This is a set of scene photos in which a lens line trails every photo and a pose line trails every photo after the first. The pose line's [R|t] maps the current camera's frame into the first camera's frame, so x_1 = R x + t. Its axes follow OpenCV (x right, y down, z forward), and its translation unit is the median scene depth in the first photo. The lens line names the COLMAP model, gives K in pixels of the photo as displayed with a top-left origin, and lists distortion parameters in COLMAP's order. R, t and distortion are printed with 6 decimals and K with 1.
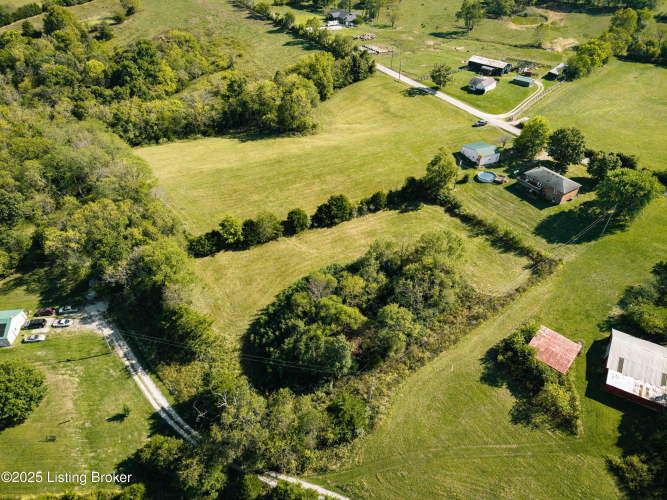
lens RADIAL K [[445.4, 0, 335.0], [0, 445.4, 250.5], [0, 0, 1]] dist [0.029840, -0.027729]
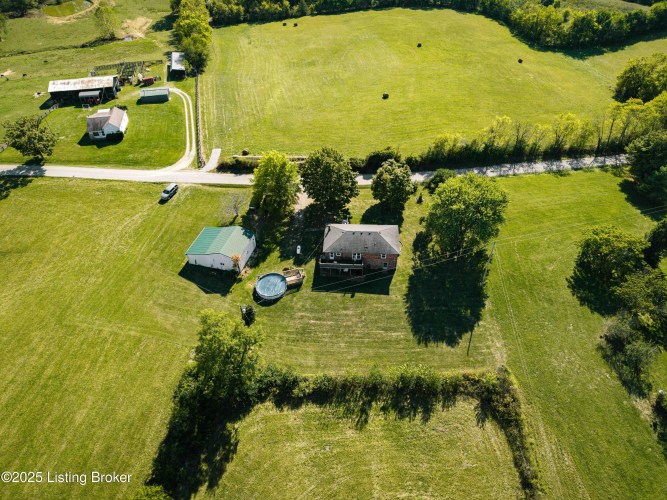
lens RADIAL K [[445.4, 0, 334.4], [0, 445.4, 251.2], [0, 0, 1]] dist [0.029840, -0.027729]
pose [[0.592757, -0.546572, 0.591523, 0.093496], [0.521334, 0.820222, 0.235470, -0.343182], [-0.613881, 0.168804, 0.771139, 0.604243]]
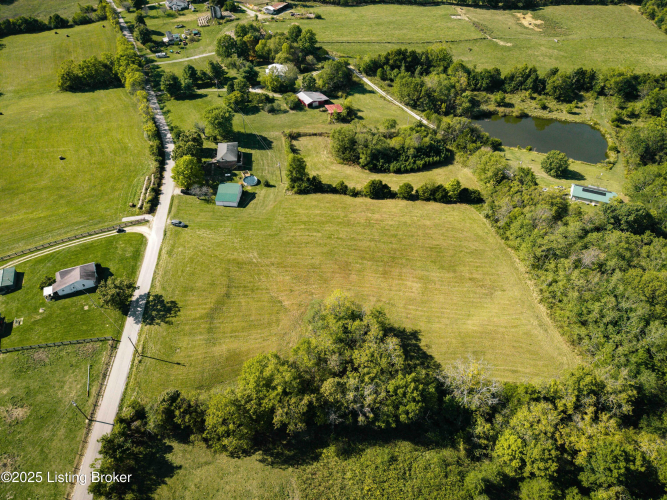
lens RADIAL K [[445.4, 0, 336.5], [0, 445.4, 252.6], [0, 0, 1]] dist [0.029840, -0.027729]
pose [[-0.900132, -0.317009, 0.298776, -0.389401], [0.269566, 0.133420, 0.953695, -1.519398], [-0.342192, 0.938991, -0.034640, 1.360109]]
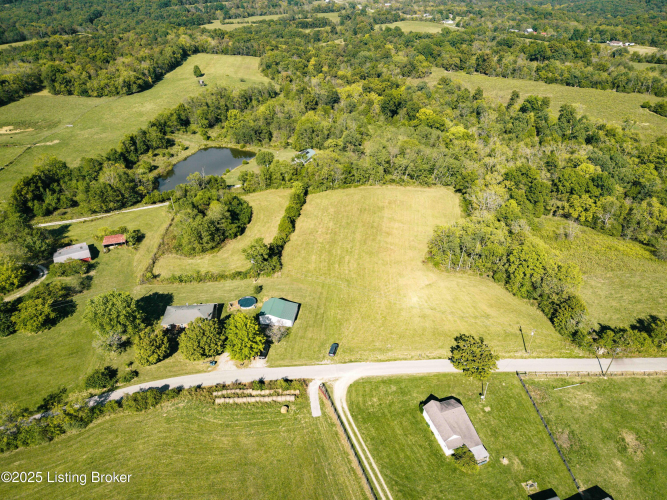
lens RADIAL K [[445.4, 0, 335.4], [0, 445.4, 248.3], [0, 0, 1]] dist [0.029840, -0.027729]
pose [[-0.482657, 0.468598, -0.739904, 1.099947], [-0.564193, 0.479812, 0.671912, -1.199392], [0.669872, 0.741752, 0.032795, 1.190983]]
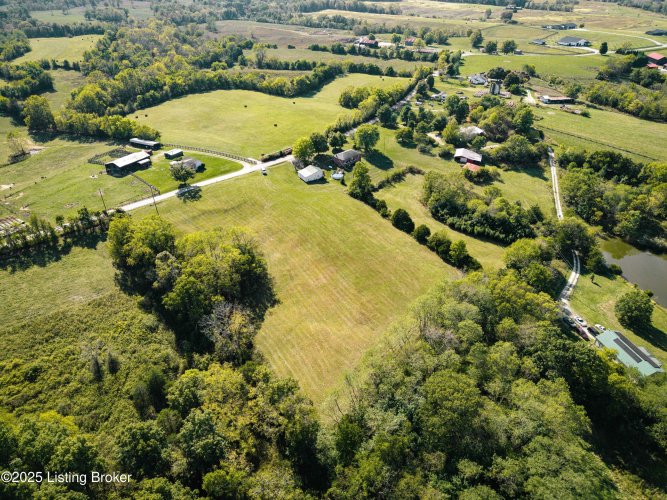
lens RADIAL K [[445.4, 0, 335.1], [0, 445.4, 253.3], [0, 0, 1]] dist [0.029840, -0.027729]
pose [[-0.187883, -0.546273, 0.816263, -1.253410], [0.623337, 0.575936, 0.528913, -0.977501], [-0.759046, 0.608181, 0.232304, 0.957868]]
